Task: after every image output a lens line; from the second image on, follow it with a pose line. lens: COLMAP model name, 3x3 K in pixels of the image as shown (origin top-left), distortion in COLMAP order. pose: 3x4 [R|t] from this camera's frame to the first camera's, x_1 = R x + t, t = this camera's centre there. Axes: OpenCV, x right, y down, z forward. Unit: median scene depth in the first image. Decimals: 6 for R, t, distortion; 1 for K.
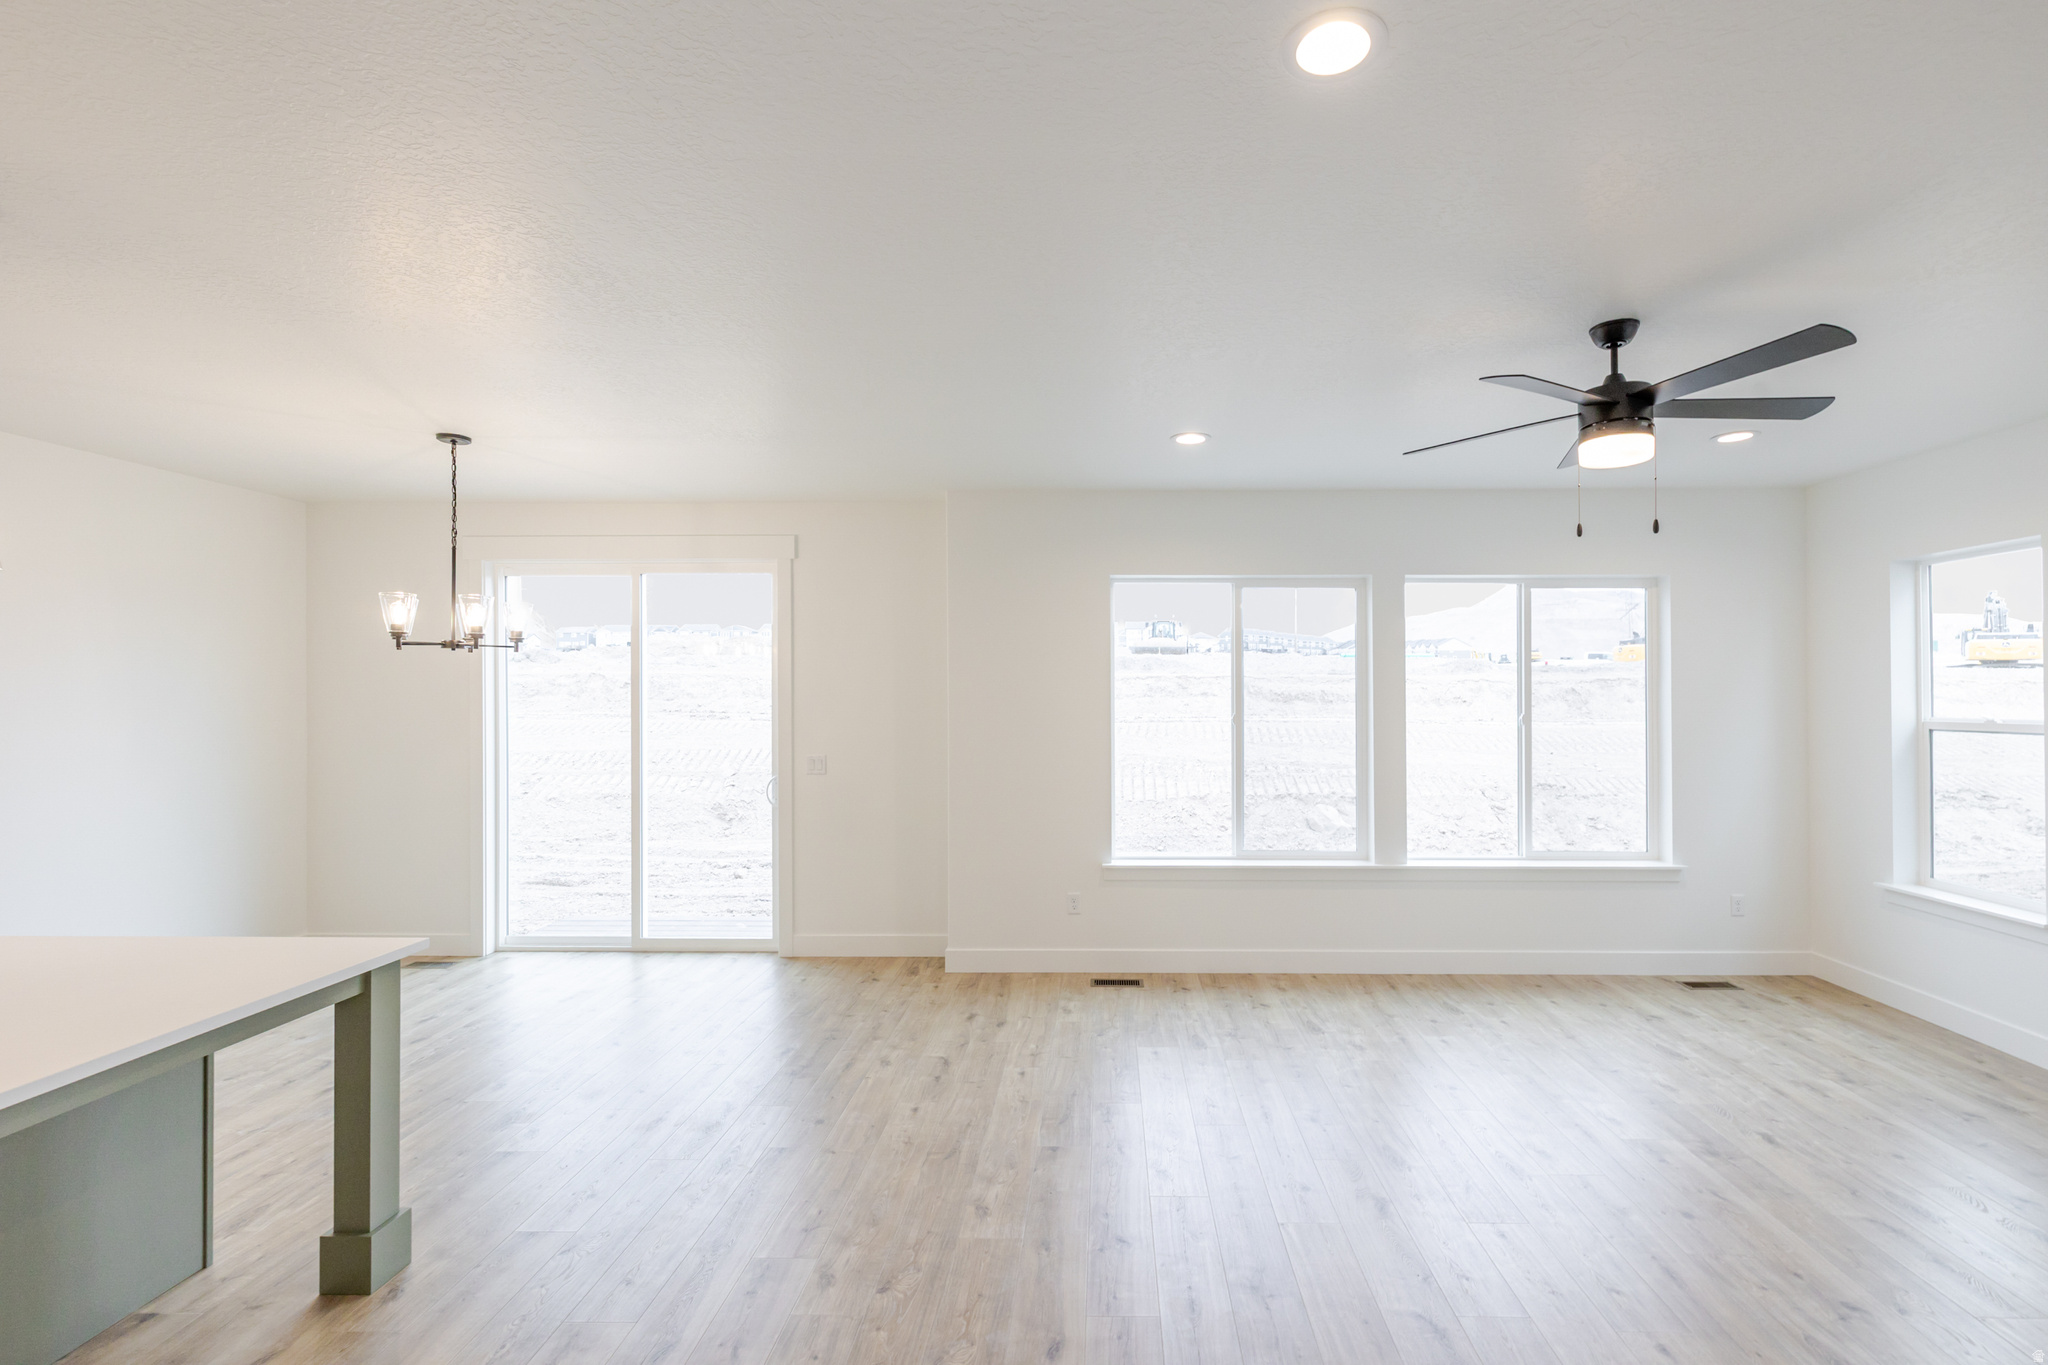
lens RADIAL K [[890.3, 0, 1073.6], [0, 890.3, 691.9], [0, 0, 1]] dist [0.006998, -0.000895]
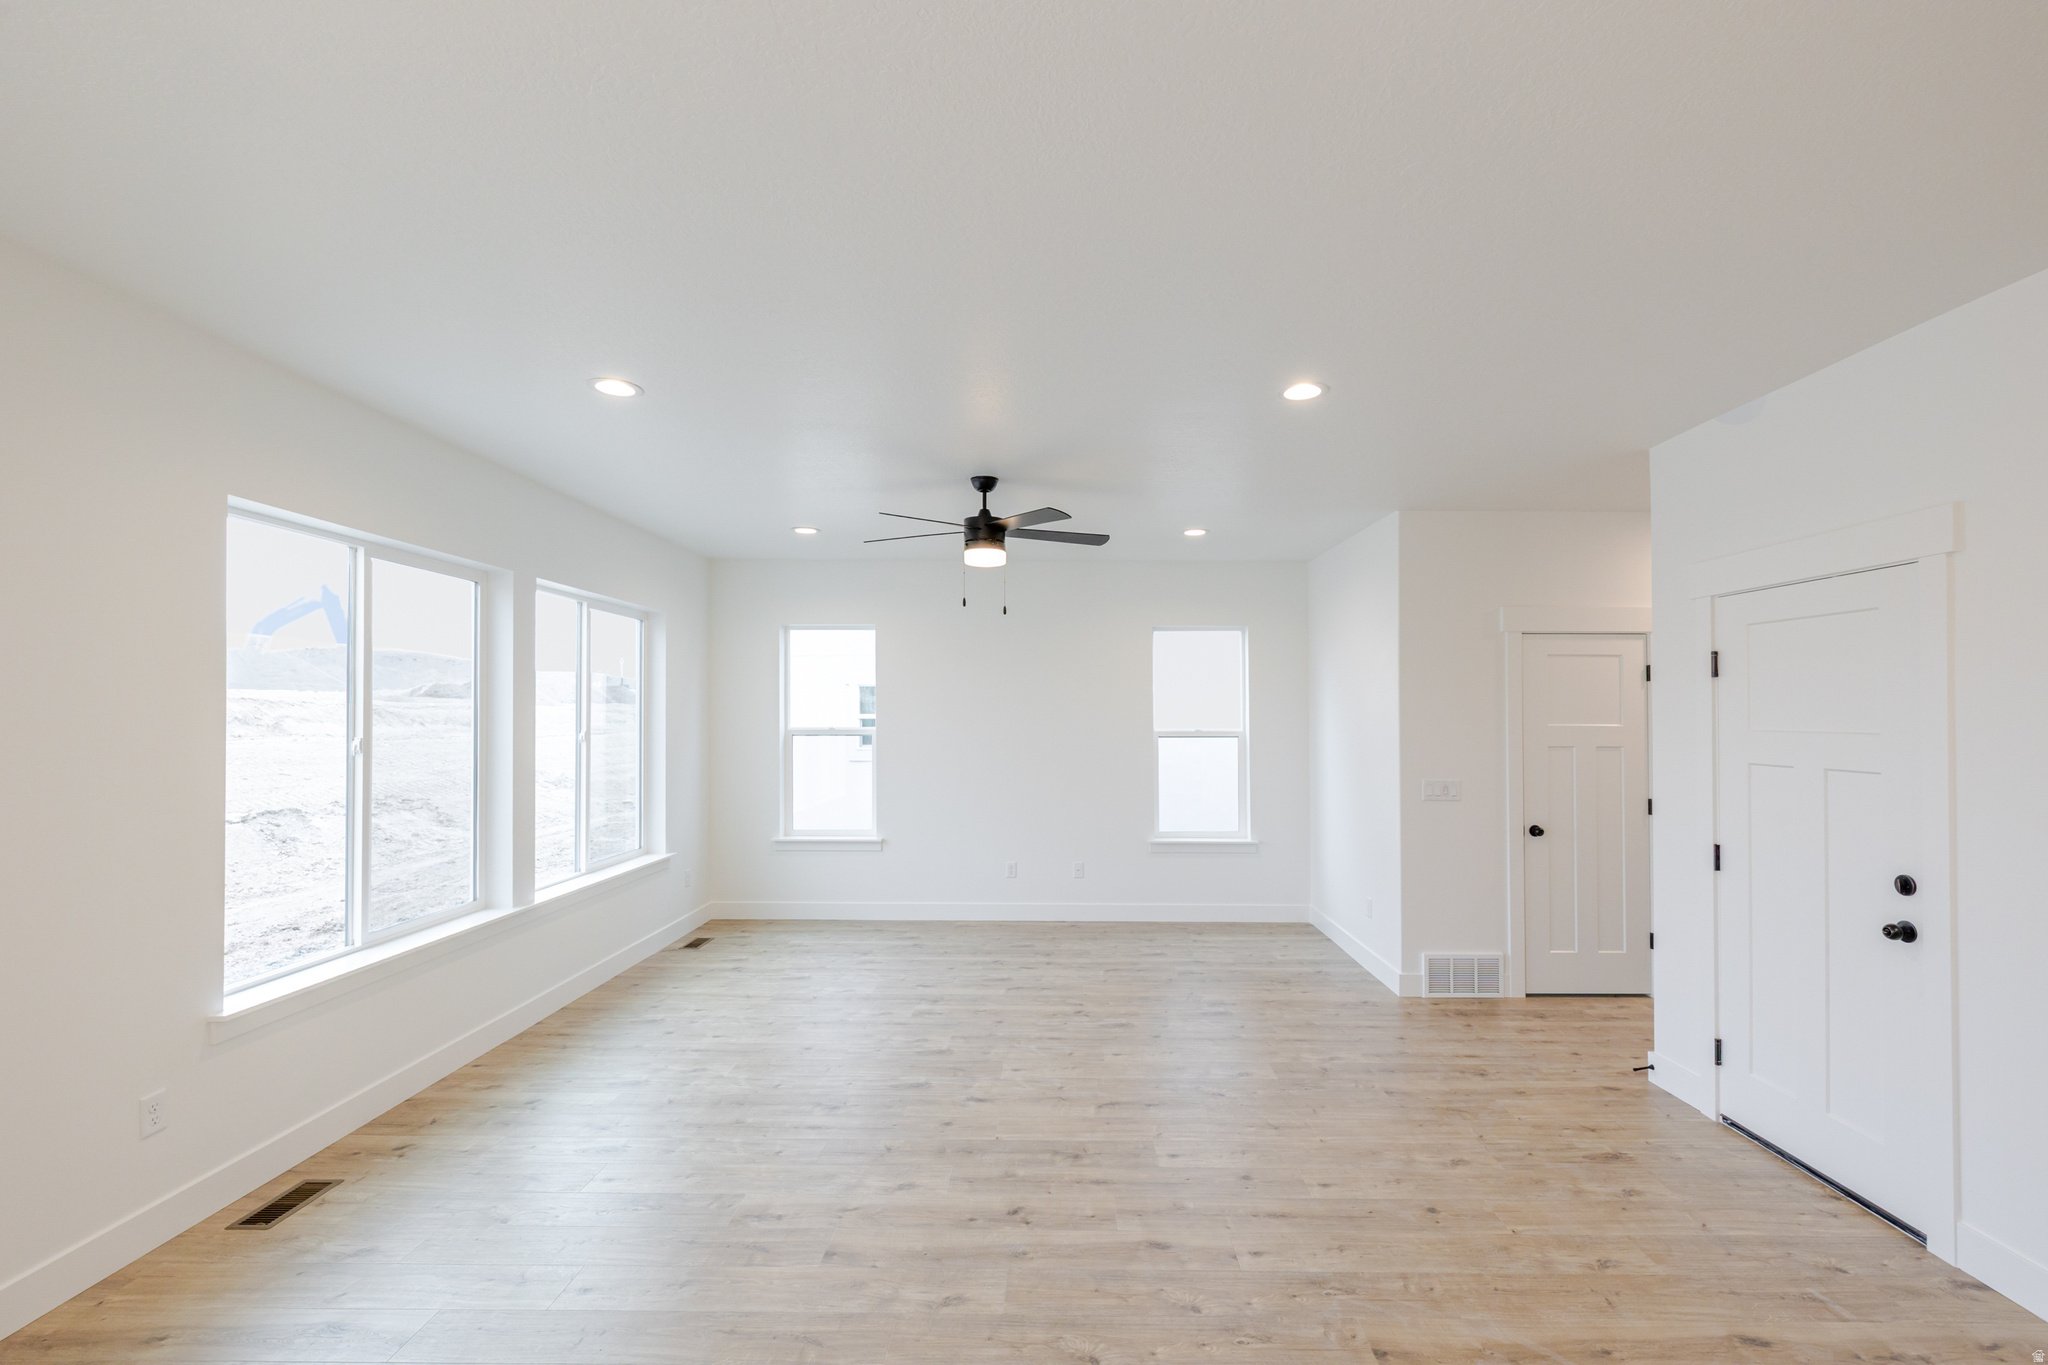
lens RADIAL K [[890.3, 0, 1054.1], [0, 890.3, 712.0], [0, 0, 1]] dist [0.006998, -0.000895]
pose [[-0.018811, 0.005146, 0.999810, -0.654895], [-0.006681, 0.999964, -0.005272, 0.007224], [-0.999801, -0.006779, -0.018776, 0.616290]]
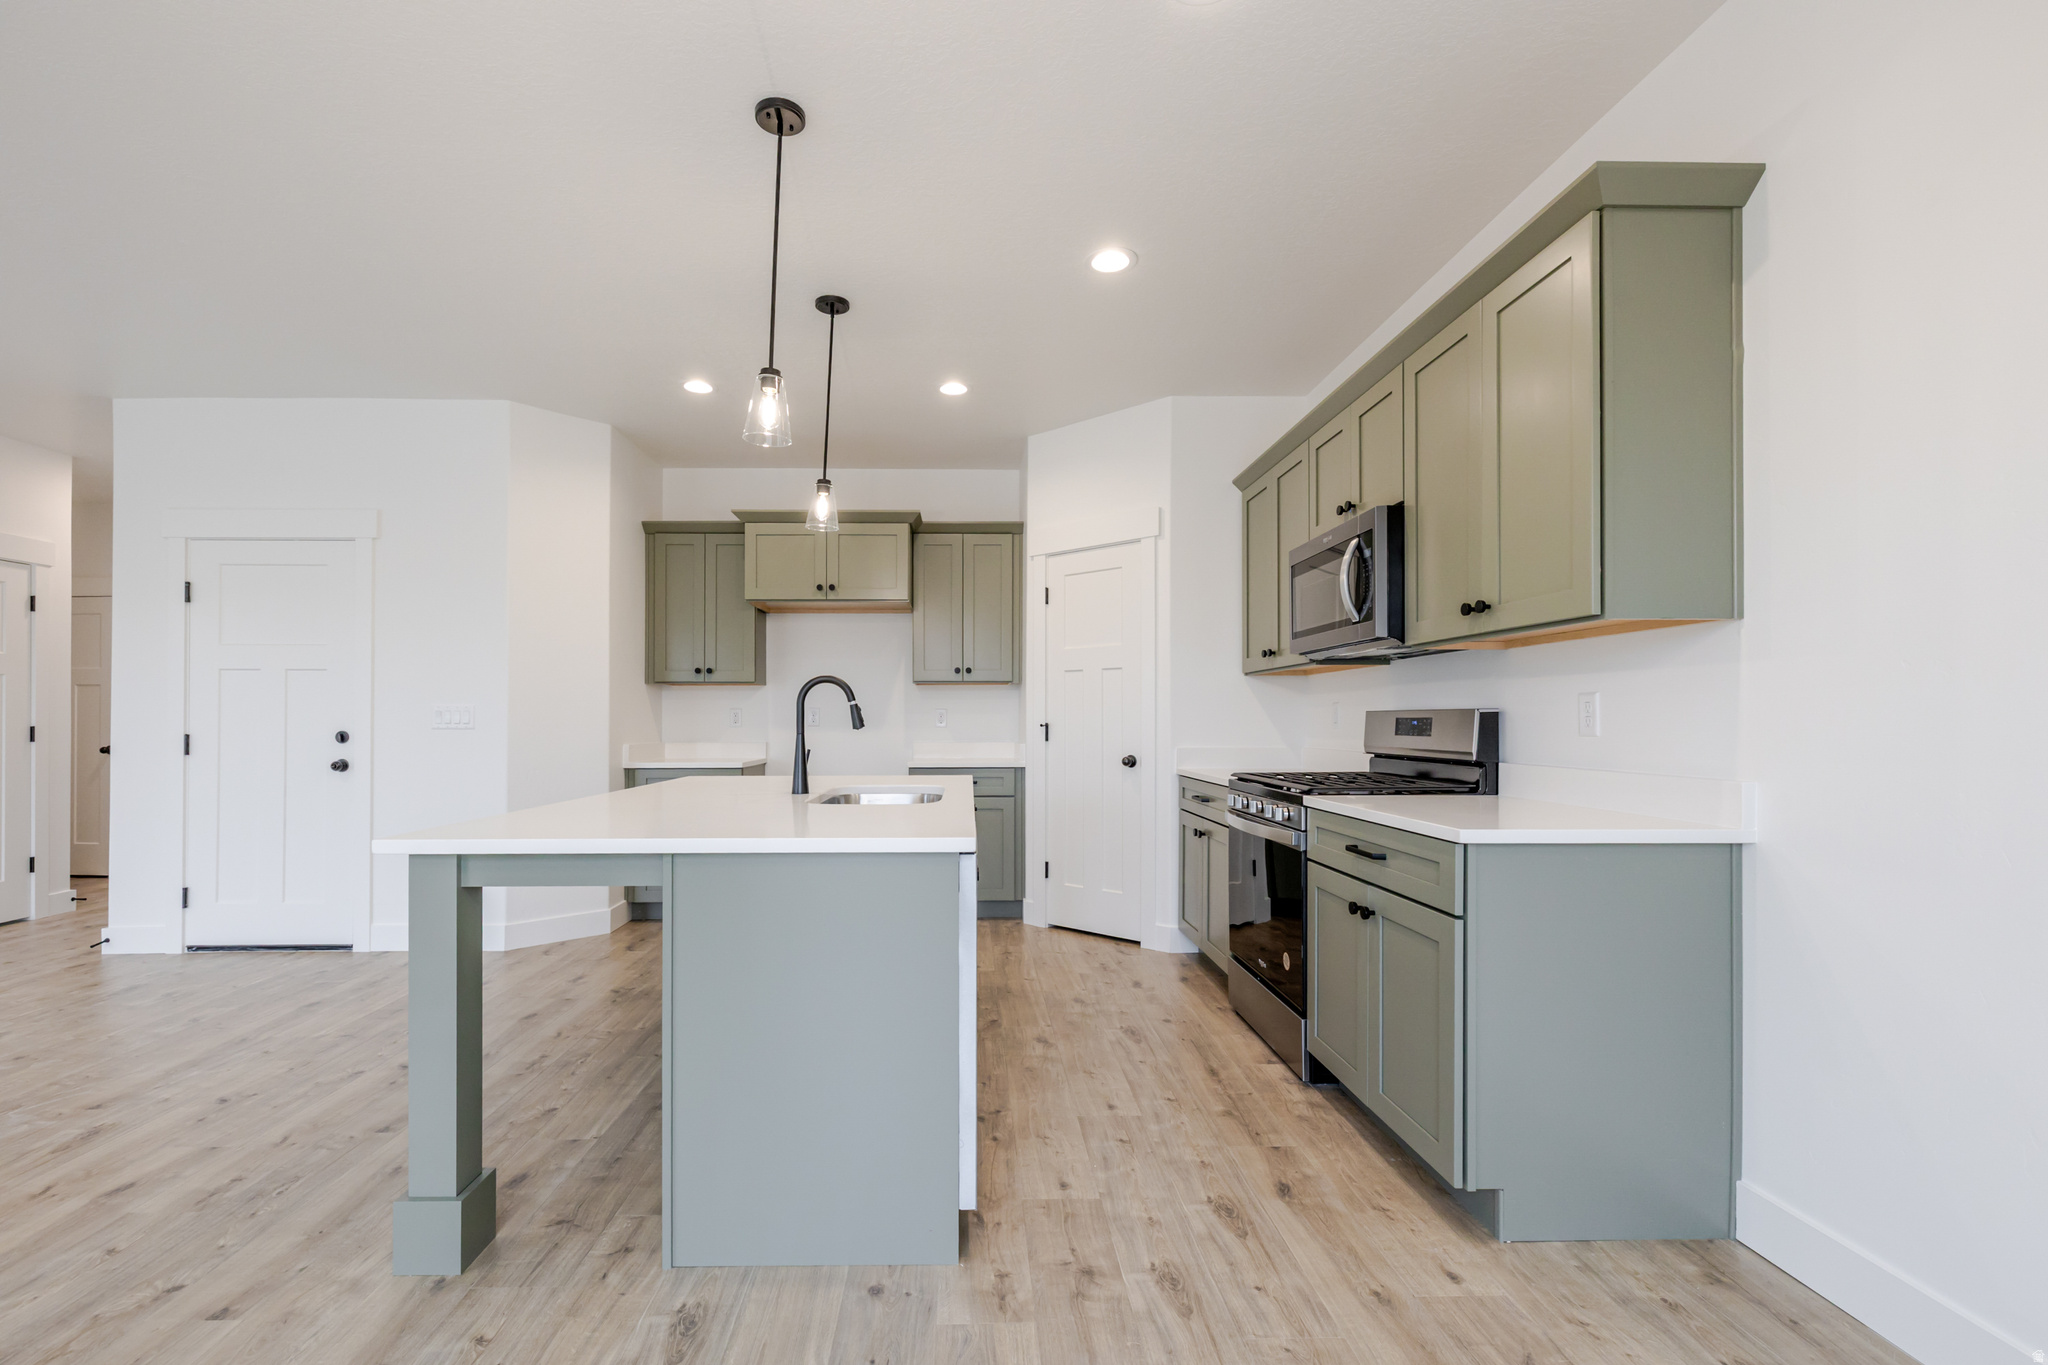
lens RADIAL K [[890.3, 0, 975.4], [0, 890.3, 726.3], [0, 0, 1]] dist [0.006998, -0.000895]
pose [[-0.999315, 0.003383, -0.036845, -0.734117], [0.003376, 0.999994, 0.000236, 0.114174], [0.036846, 0.000111, -0.999321, 1.079006]]
